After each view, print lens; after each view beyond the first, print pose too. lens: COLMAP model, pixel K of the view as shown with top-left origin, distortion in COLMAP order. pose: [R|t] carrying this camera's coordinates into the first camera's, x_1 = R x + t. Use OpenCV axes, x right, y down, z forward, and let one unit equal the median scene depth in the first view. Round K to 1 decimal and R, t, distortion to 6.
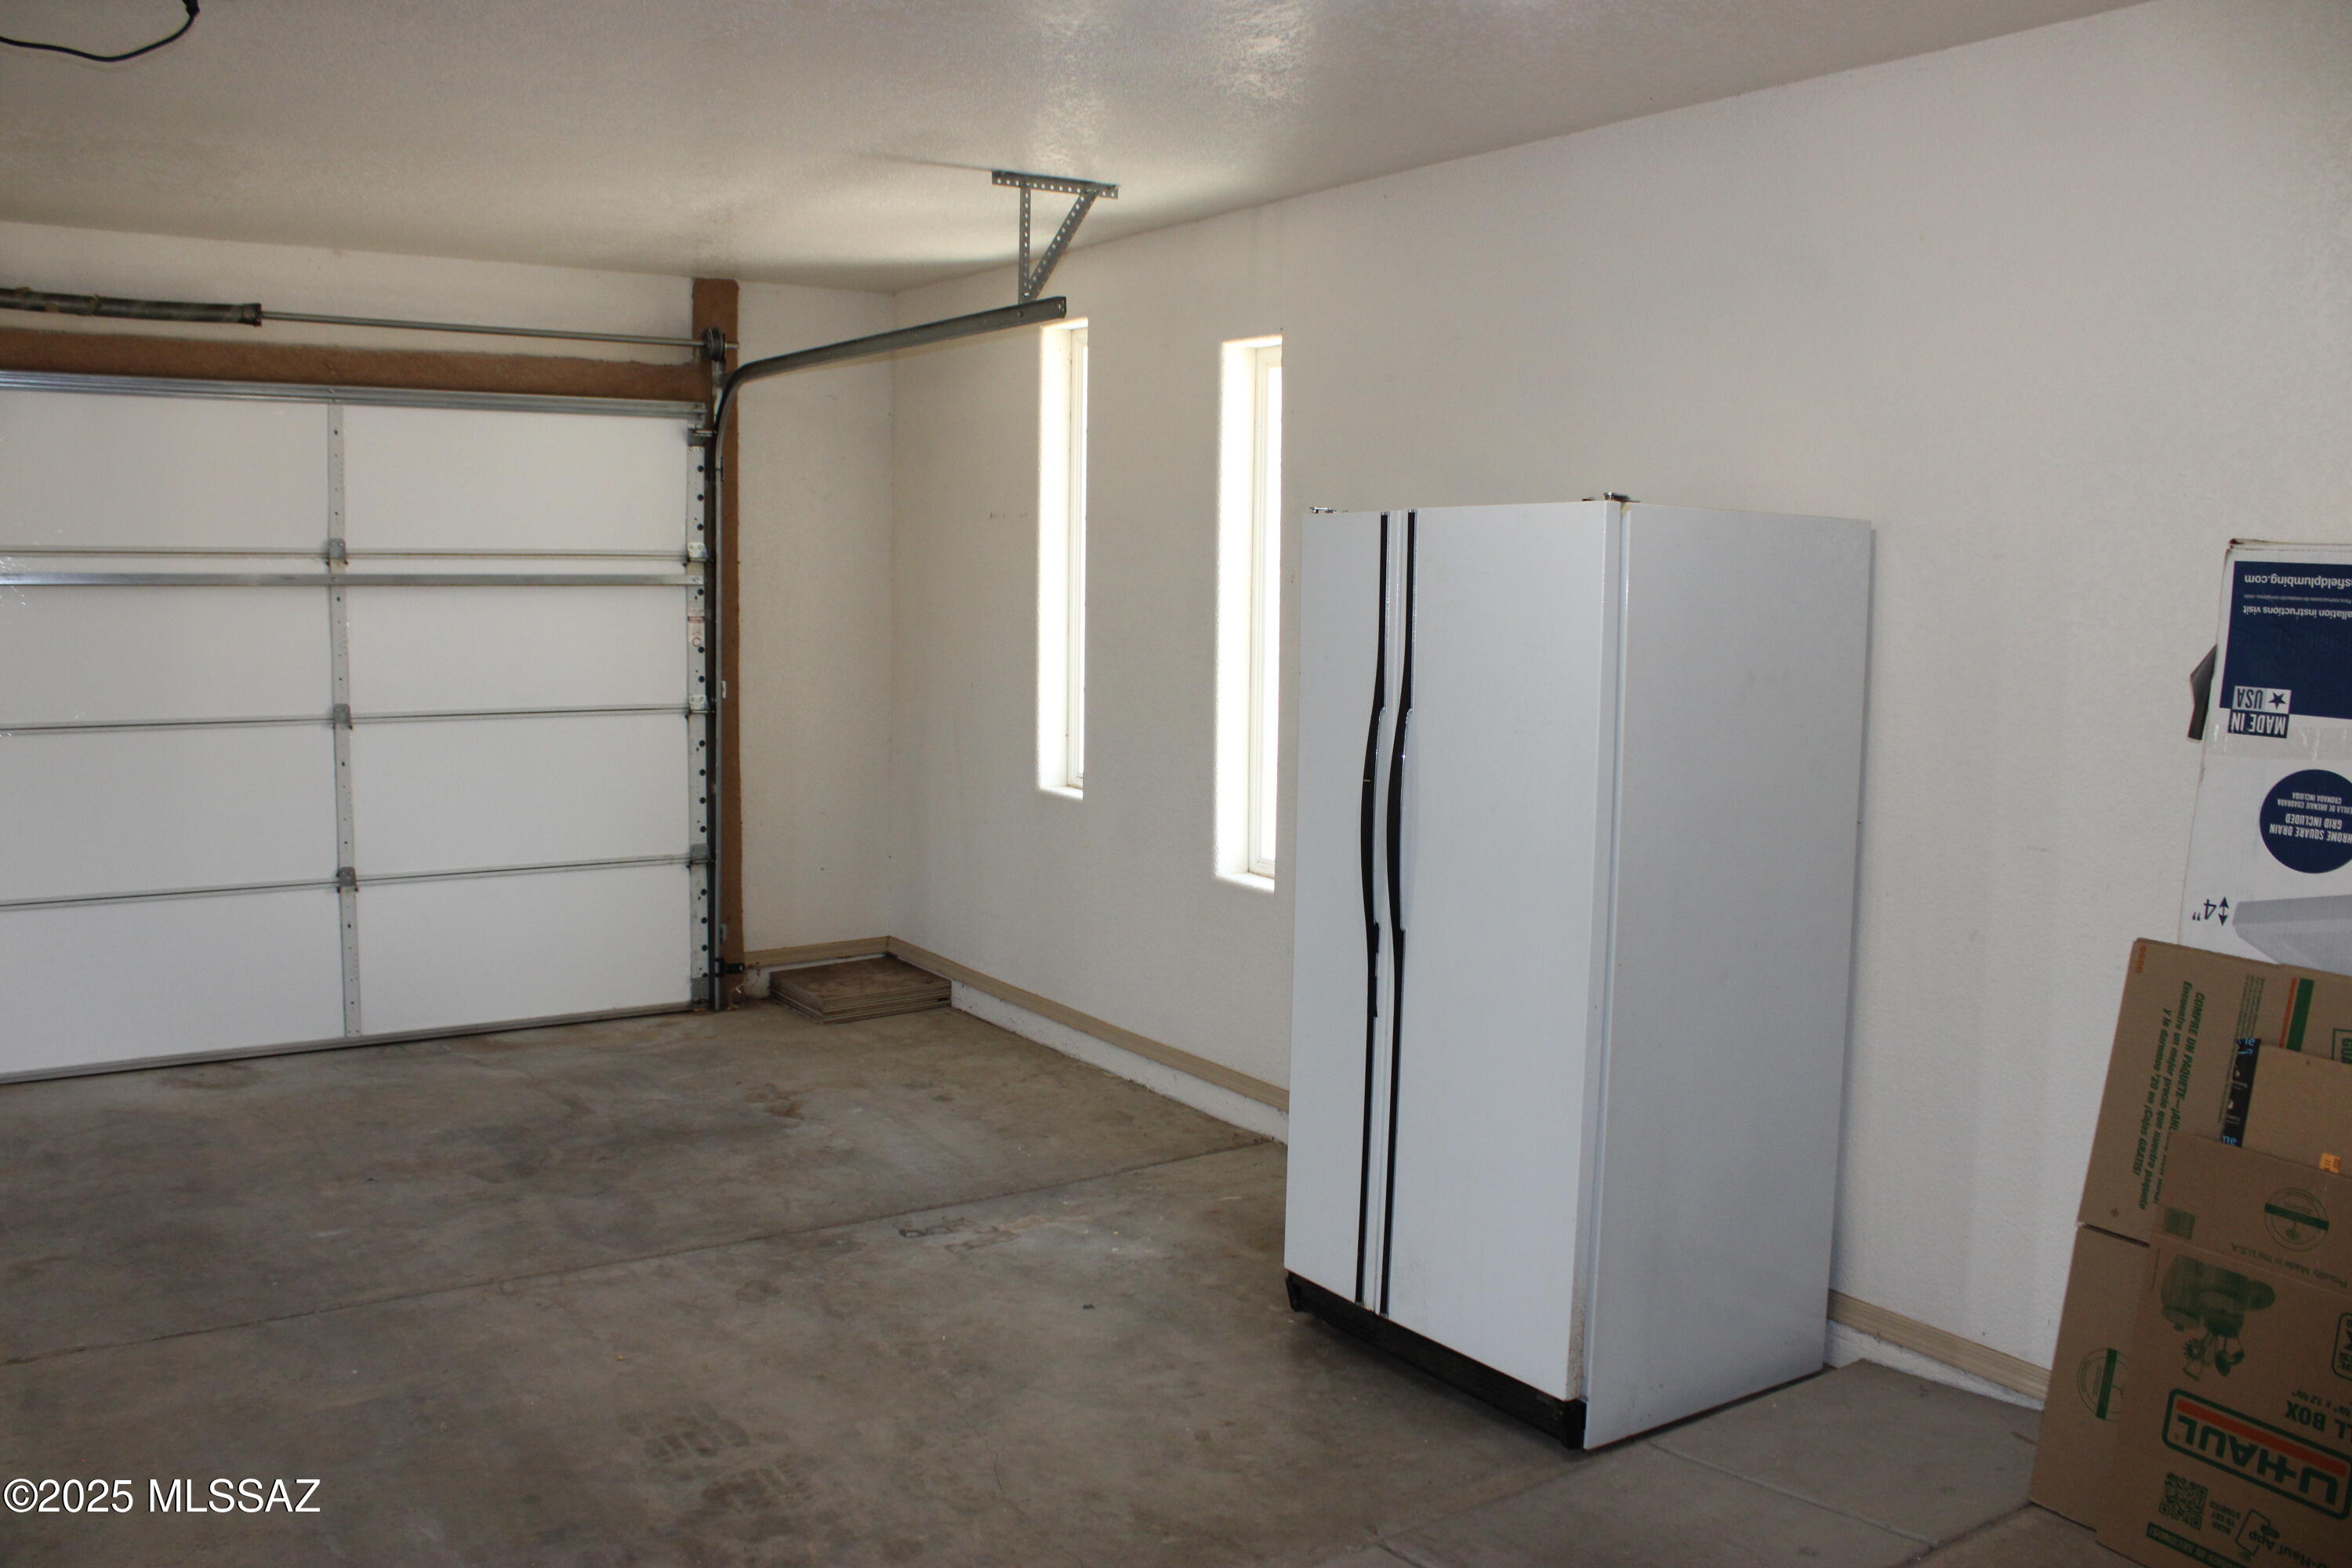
lens RADIAL K [[1947.2, 0, 1166.6], [0, 1947.2, 780.5], [0, 0, 1]] dist [-0.143440, 0.117848]
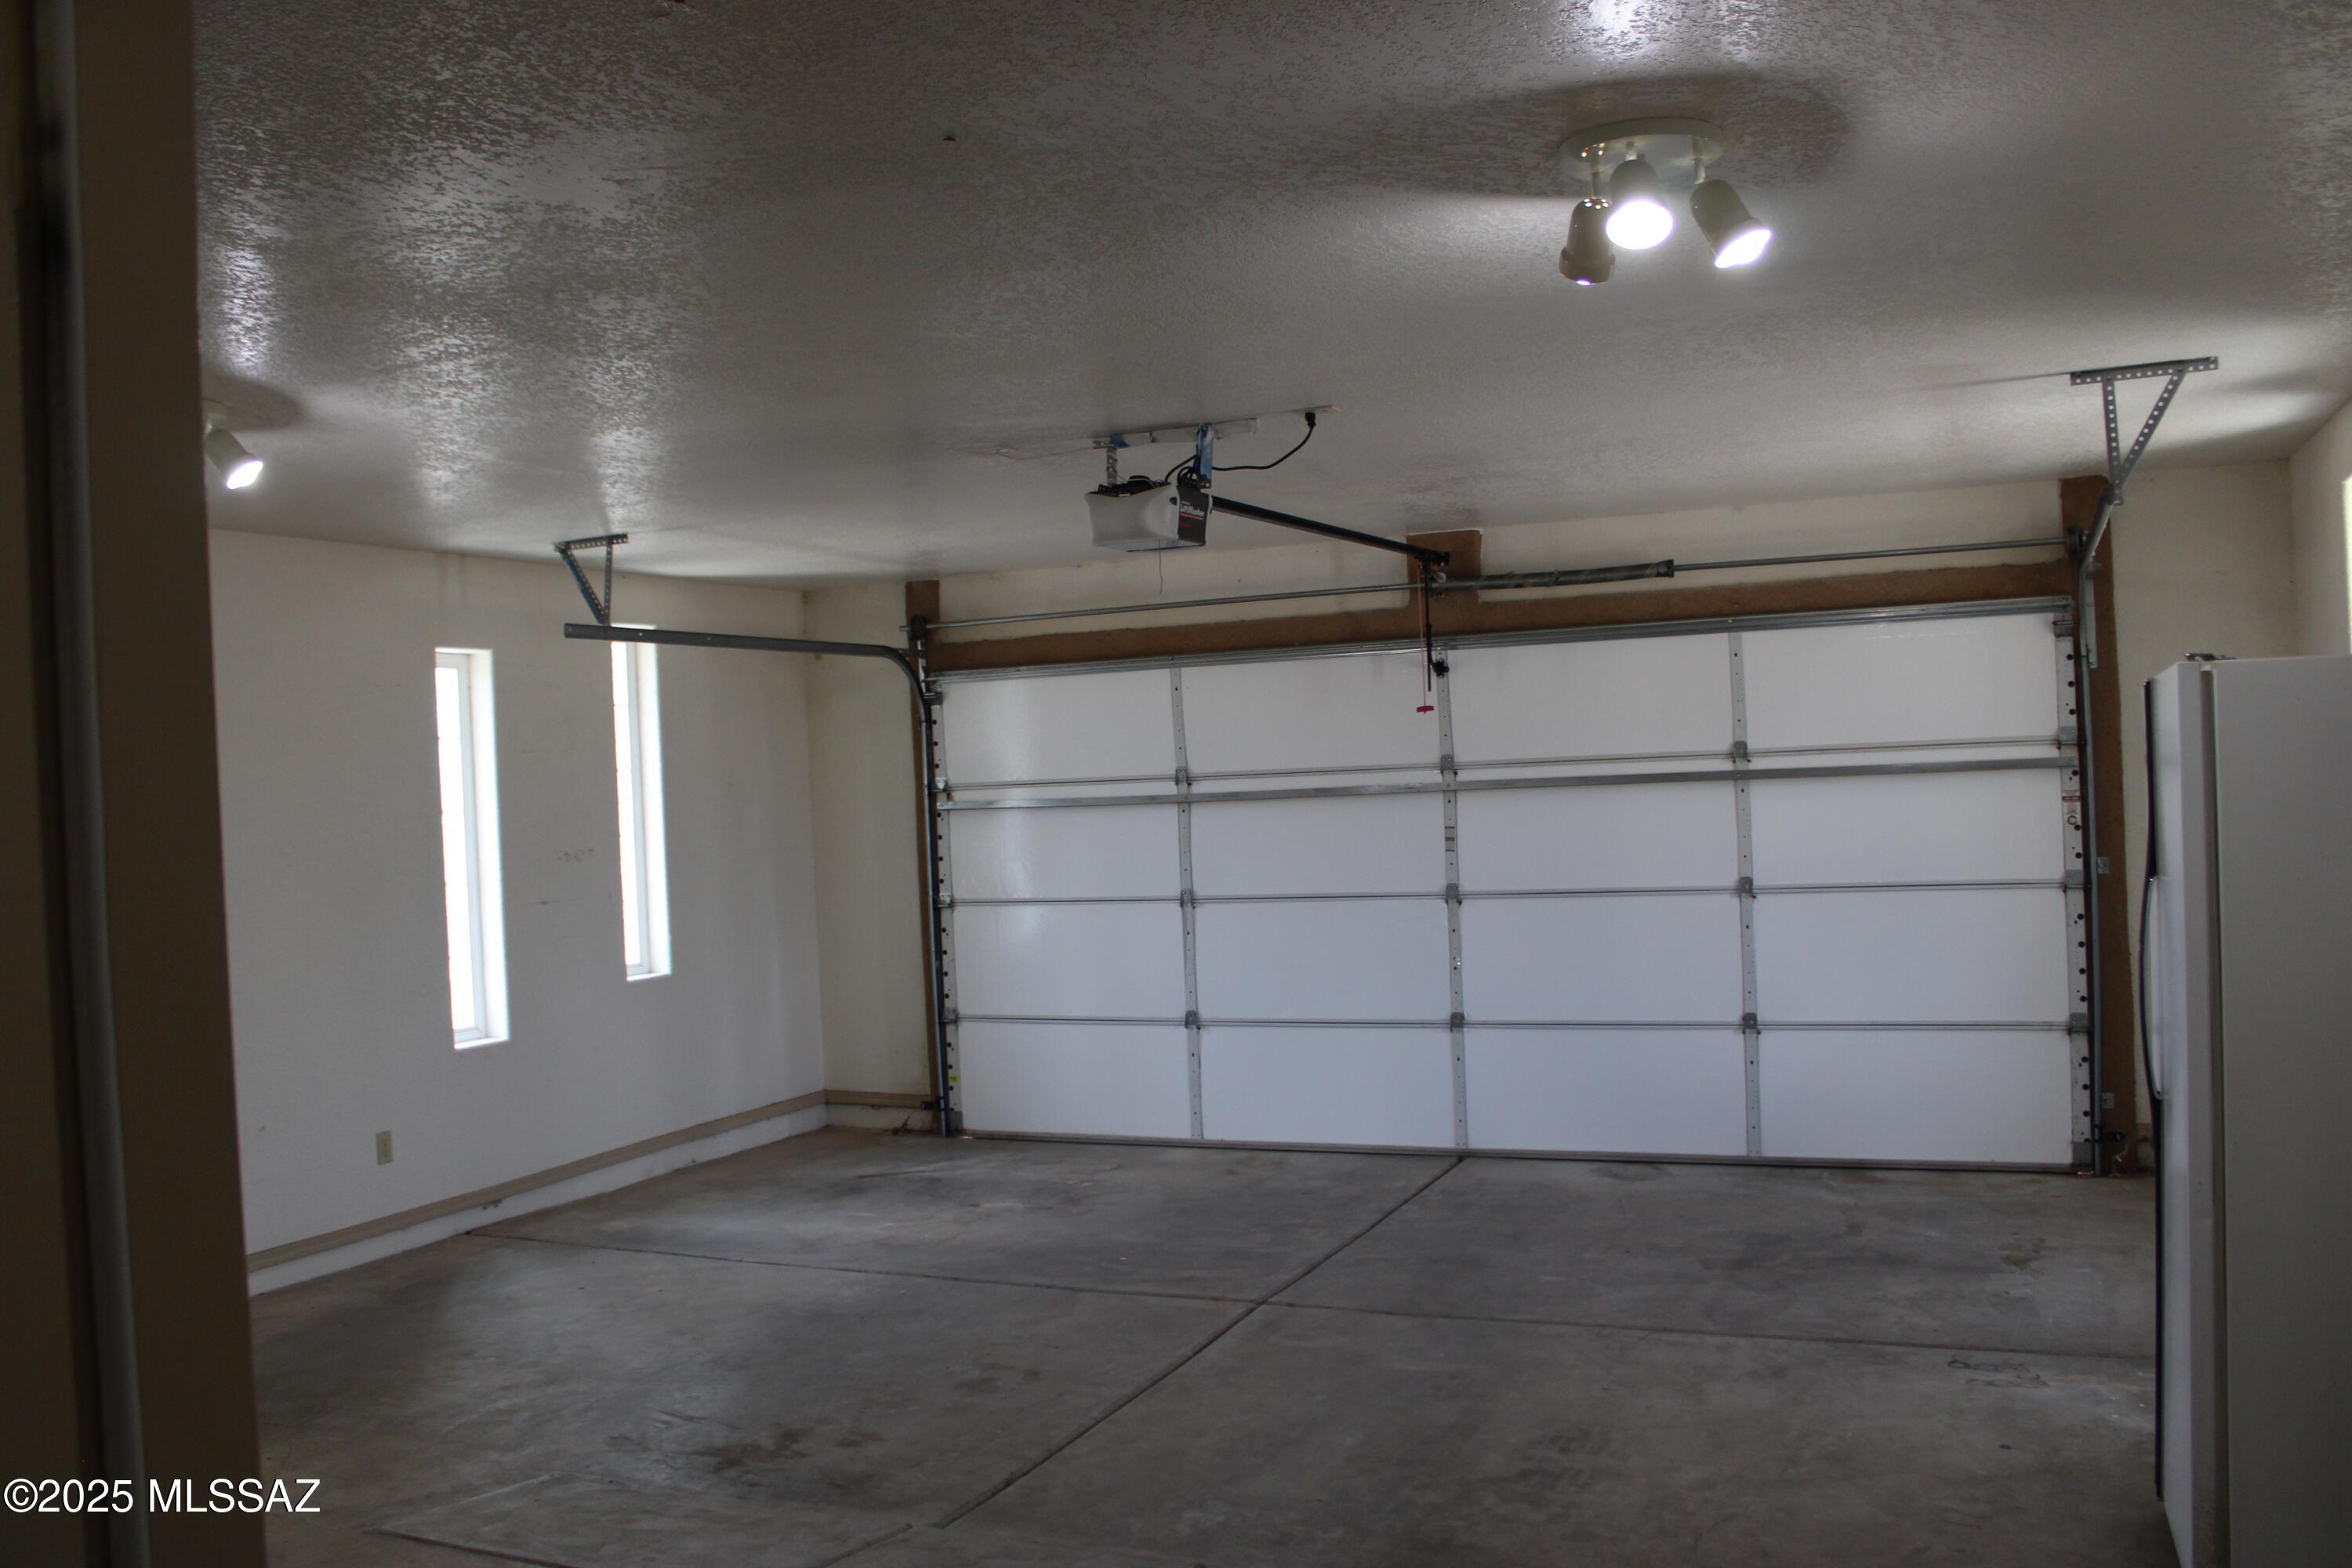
lens RADIAL K [[1947.2, 0, 1160.7], [0, 1947.2, 784.8], [0, 0, 1]] dist [-0.143440, 0.117848]
pose [[0.544399, -0.037137, -0.838004, 0.412203], [-0.041605, 0.996594, -0.071194, 0.004194], [0.837794, 0.073623, 0.540999, 0.023749]]
